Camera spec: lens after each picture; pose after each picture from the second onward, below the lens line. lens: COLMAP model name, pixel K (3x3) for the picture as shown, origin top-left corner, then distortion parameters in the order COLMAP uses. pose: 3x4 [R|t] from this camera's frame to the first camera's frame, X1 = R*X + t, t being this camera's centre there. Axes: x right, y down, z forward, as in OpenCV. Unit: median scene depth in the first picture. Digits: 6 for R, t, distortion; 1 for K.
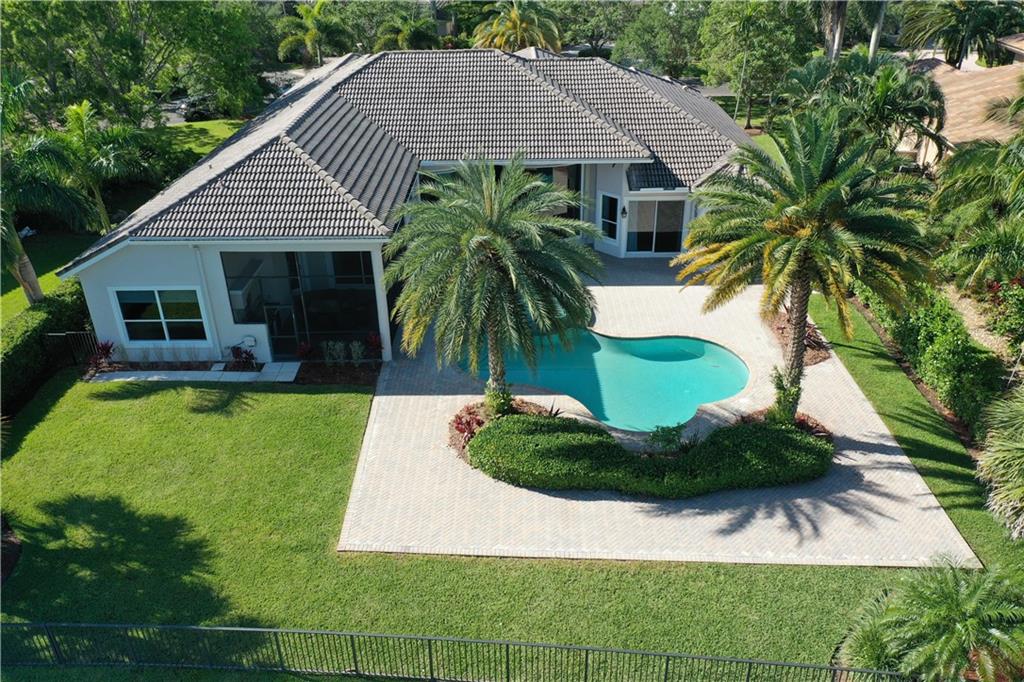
lens RADIAL K [[801.5, 0, 515.9], [0, 801.5, 336.6], [0, 0, 1]] dist [0.001068, -0.011152]
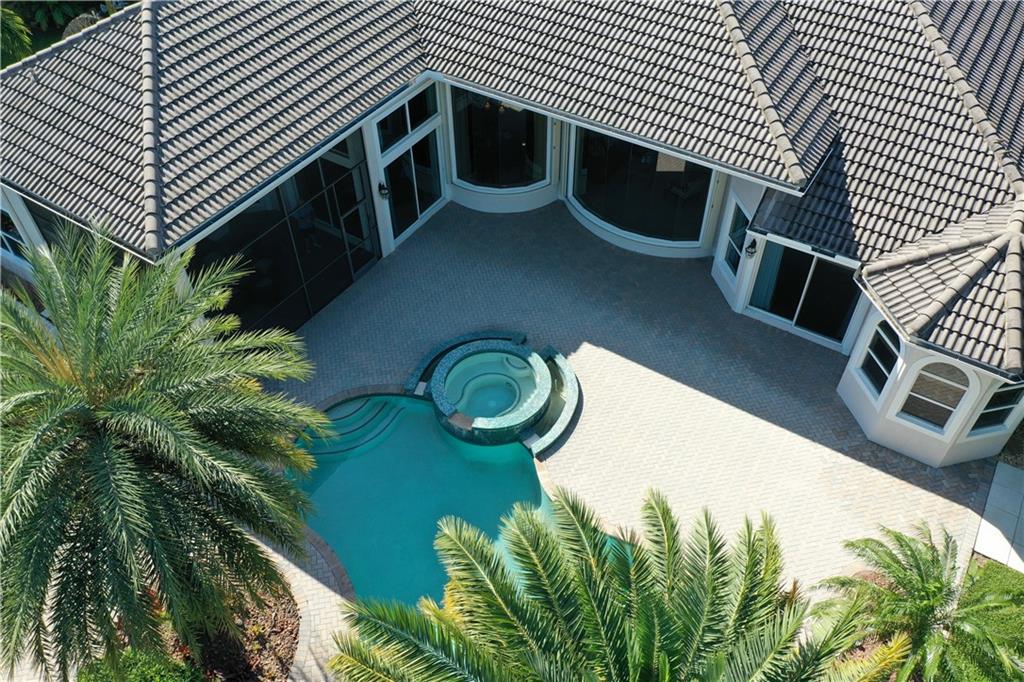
lens RADIAL K [[801.5, 0, 510.2], [0, 801.5, 334.9], [0, 0, 1]] dist [0.001068, -0.011152]
pose [[0.845837, 0.387705, -0.366394, 0.297804], [-0.257212, 0.898151, 0.356605, -0.346125], [0.467334, -0.207389, 0.859412, 0.597414]]
